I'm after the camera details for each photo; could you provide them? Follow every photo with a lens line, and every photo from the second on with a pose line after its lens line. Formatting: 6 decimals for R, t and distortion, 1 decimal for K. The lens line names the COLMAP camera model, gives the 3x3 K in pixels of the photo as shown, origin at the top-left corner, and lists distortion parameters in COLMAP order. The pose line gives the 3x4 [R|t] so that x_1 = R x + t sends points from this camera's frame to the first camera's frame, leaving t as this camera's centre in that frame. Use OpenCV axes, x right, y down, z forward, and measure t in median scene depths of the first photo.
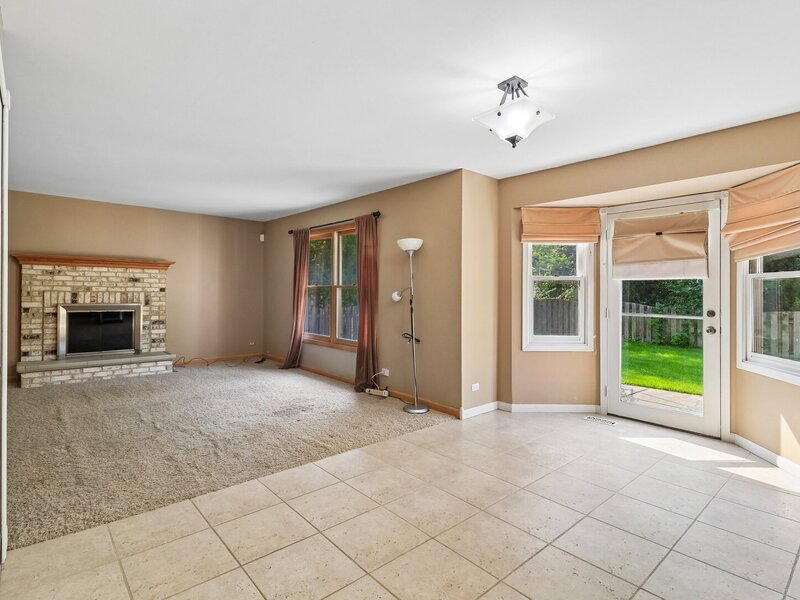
lens RADIAL K [[418.6, 0, 400.7], [0, 418.6, 296.3], [0, 0, 1]] dist [0.025206, -0.014699]
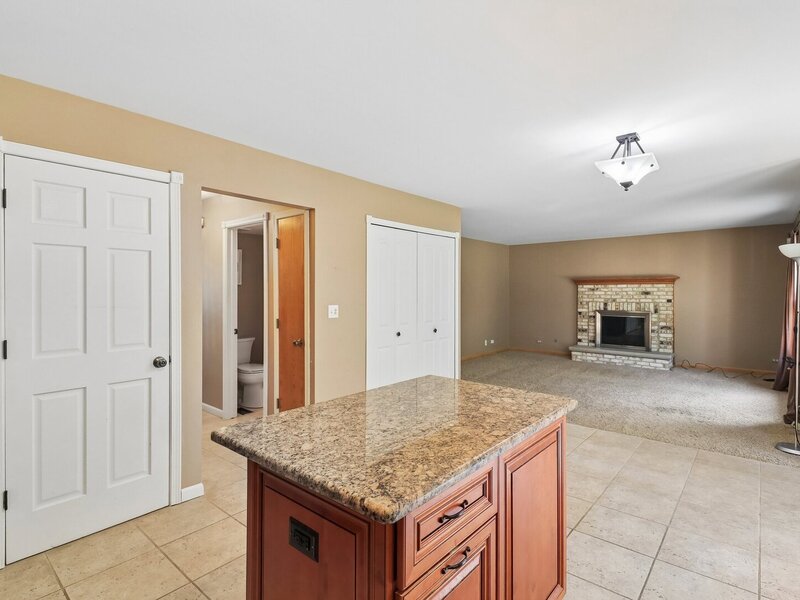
lens RADIAL K [[418.6, 0, 400.7], [0, 418.6, 296.3], [0, 0, 1]] dist [0.025206, -0.014699]
pose [[0.152109, -0.004220, -0.988355, 0.577035], [-0.011702, 0.999913, -0.006070, -0.013962], [0.988294, 0.012489, 0.152047, 0.076756]]
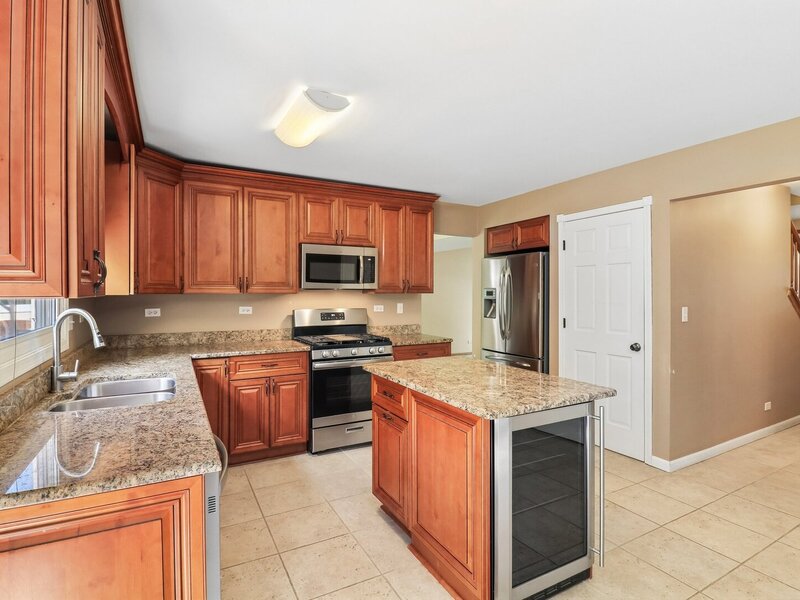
lens RADIAL K [[423.9, 0, 403.8], [0, 423.9, 292.8], [0, 0, 1]] dist [0.002931, -0.015551]
pose [[-0.974779, -0.012071, 0.222845, 0.289545], [-0.009424, 0.999872, 0.012936, -0.026430], [-0.222972, 0.010509, -0.974768, 0.552353]]
